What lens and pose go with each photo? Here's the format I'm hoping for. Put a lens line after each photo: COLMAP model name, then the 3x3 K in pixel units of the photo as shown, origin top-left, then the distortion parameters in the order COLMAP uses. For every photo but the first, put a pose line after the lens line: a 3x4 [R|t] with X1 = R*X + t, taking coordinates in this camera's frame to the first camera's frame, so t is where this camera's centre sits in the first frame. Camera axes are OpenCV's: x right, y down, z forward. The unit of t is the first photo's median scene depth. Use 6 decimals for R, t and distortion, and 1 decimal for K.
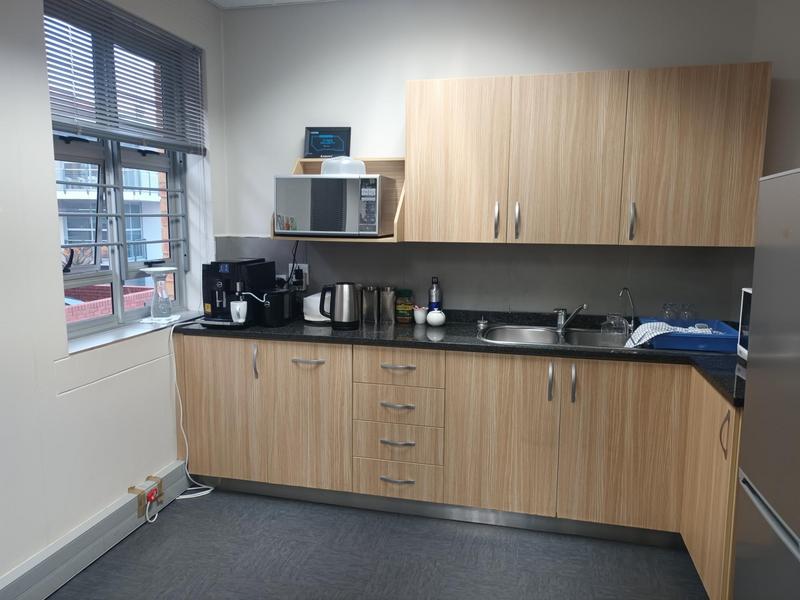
lens RADIAL K [[598.1, 0, 399.8], [0, 598.1, 298.5], [0, 0, 1]] dist [0.005869, -0.003261]
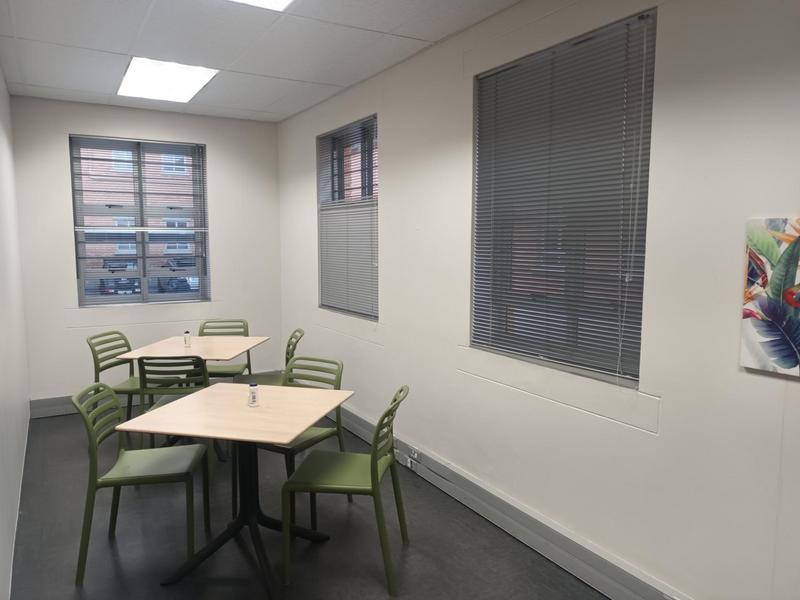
lens RADIAL K [[598.1, 0, 399.8], [0, 598.1, 300.2], [0, 0, 1]] dist [0.005869, -0.003261]
pose [[-0.726560, 0.059862, -0.684491, 0.443763], [-0.099335, 0.976581, 0.190847, -0.227212], [0.679885, 0.206656, -0.703598, 1.601394]]
